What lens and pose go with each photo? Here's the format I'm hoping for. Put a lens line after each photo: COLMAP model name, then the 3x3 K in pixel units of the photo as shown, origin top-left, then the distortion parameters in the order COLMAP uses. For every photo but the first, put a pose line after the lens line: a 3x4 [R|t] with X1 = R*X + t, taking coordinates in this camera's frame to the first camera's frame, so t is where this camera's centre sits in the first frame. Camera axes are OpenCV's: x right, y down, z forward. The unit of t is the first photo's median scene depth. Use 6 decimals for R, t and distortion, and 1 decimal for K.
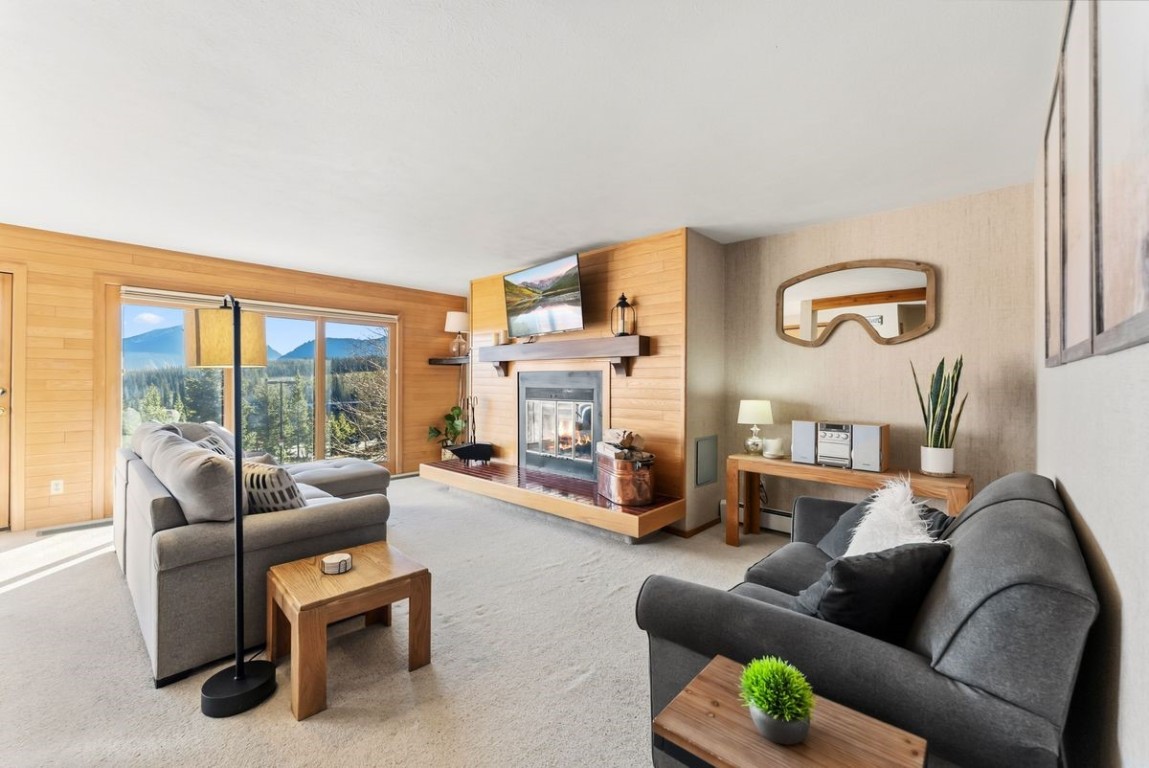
lens RADIAL K [[464.9, 0, 573.5], [0, 464.9, 380.9], [0, 0, 1]] dist [-0.000006, -0.000211]
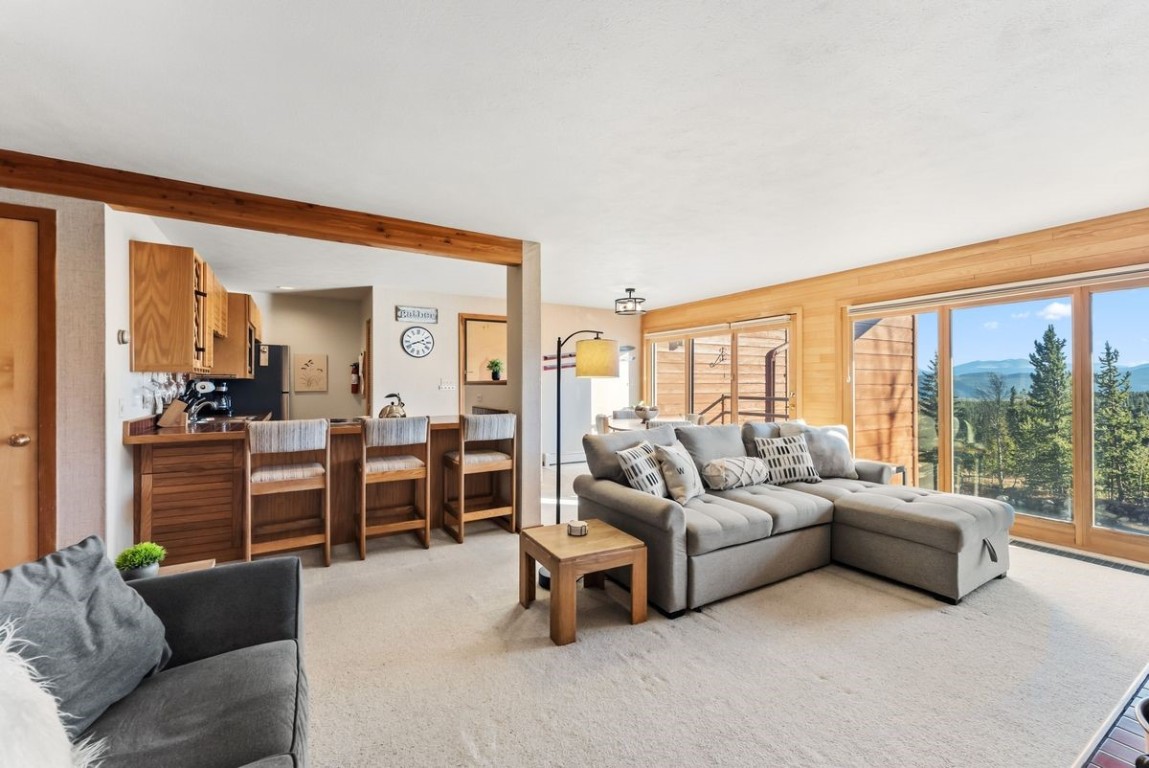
lens RADIAL K [[464.9, 0, 572.9], [0, 464.9, 382.9], [0, 0, 1]] dist [-0.000006, -0.000211]
pose [[-0.281186, -0.008228, -0.959618, 0.386316], [-0.000559, 0.999964, -0.008410, 0.000539], [0.959653, -0.001828, -0.281181, 0.711134]]
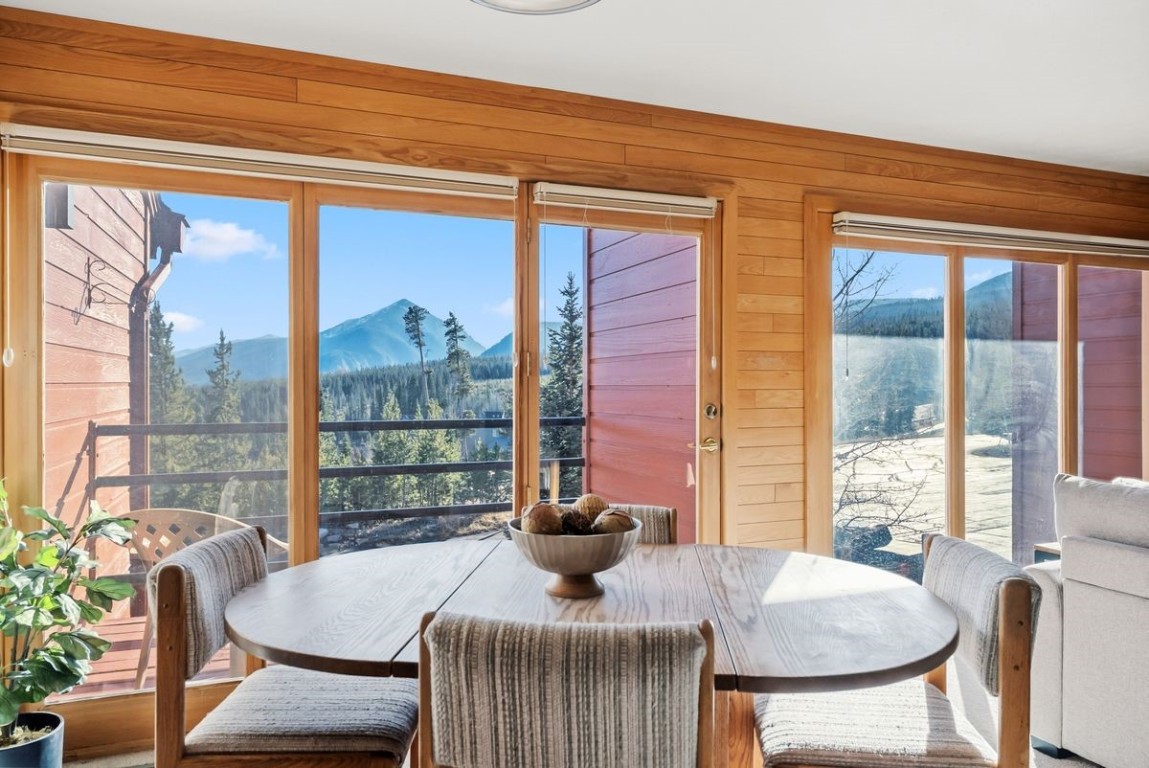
lens RADIAL K [[769.7, 0, 572.6], [0, 769.7, 380.8], [0, 0, 1]] dist [0.005153, 0.000294]
pose [[0.901767, -0.008623, -0.432136, -0.938575], [0.007189, 0.999962, -0.004950, -0.009912], [0.432162, 0.001357, 0.901795, 0.076305]]
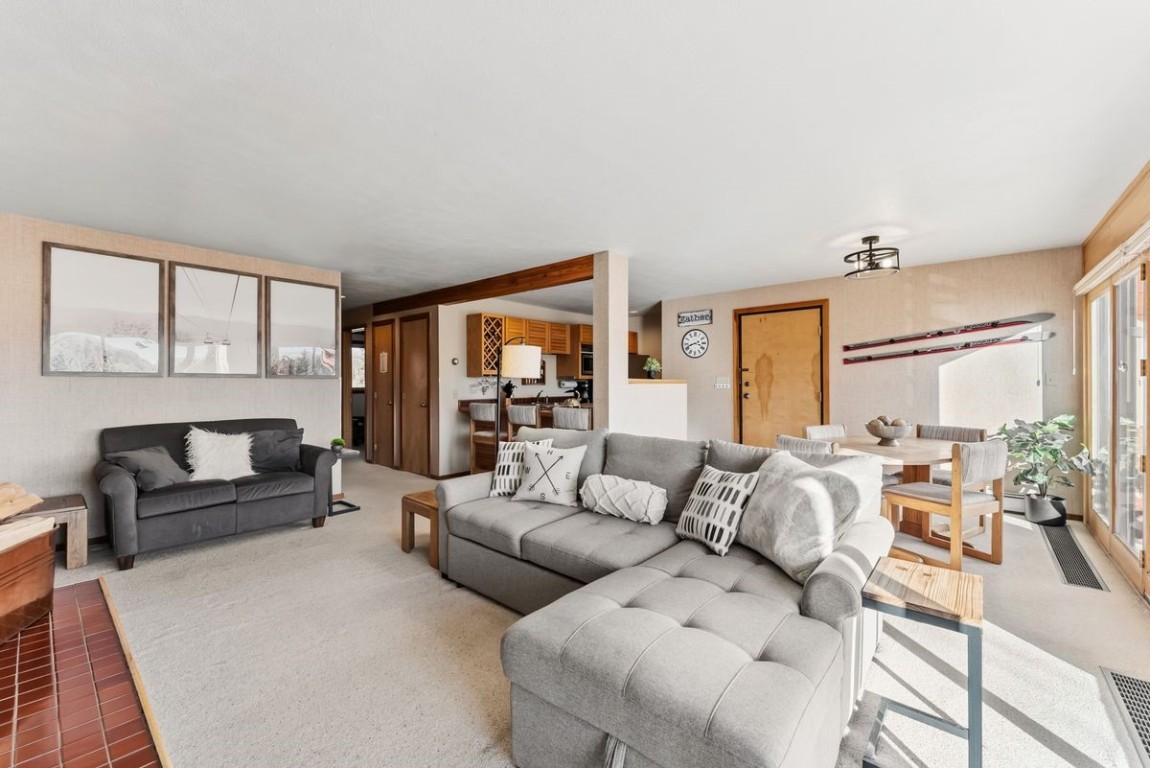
lens RADIAL K [[465.3, 0, 573.1], [0, 465.3, 380.1], [0, 0, 1]] dist [-0.000006, -0.000211]
pose [[-0.999114, -0.003598, -0.041930, -0.459264], [-0.003425, 0.999985, -0.004204, -0.007887], [0.041945, -0.004057, -0.999112, 1.452469]]
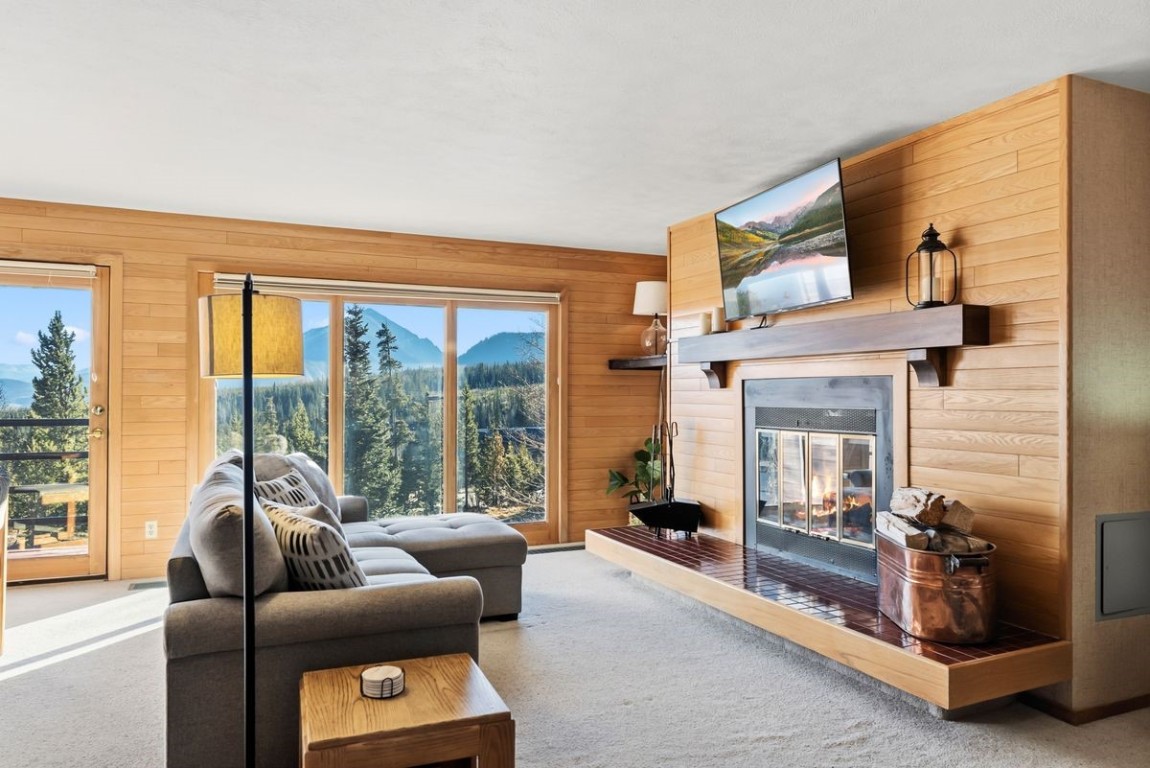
lens RADIAL K [[770.4, 0, 574.2], [0, 770.4, 390.3], [0, 0, 1]] dist [0.005153, 0.000294]
pose [[0.919642, -0.005102, -0.392725, 0.080979], [0.002589, 0.999973, -0.006927, -0.000513], [0.392750, 0.005353, 0.919630, 0.065181]]
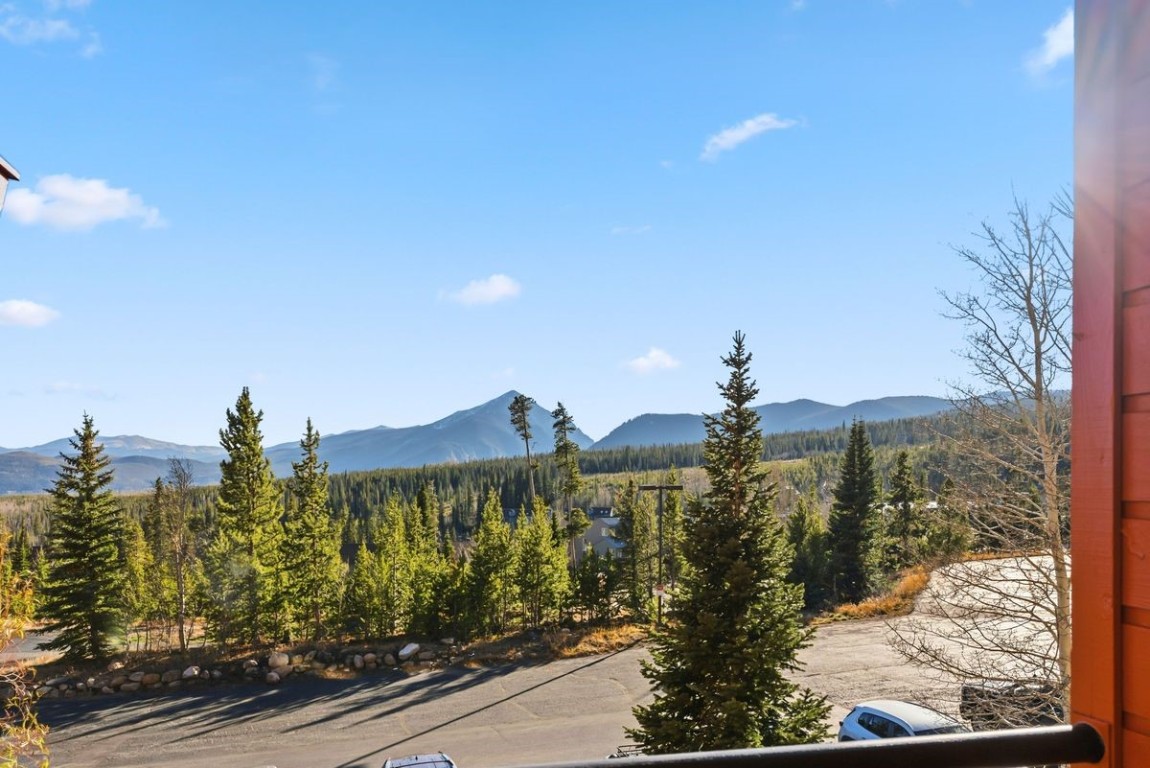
lens RADIAL K [[793.5, 0, 575.1], [0, 793.5, 475.7], [0, 0, 1]] dist [-0.001804, -0.002217]
pose [[0.835140, 0.004676, -0.550018, -1.540920], [-0.008233, 0.999958, -0.004001, -0.065870], [0.549976, 0.007869, 0.835143, 0.939038]]
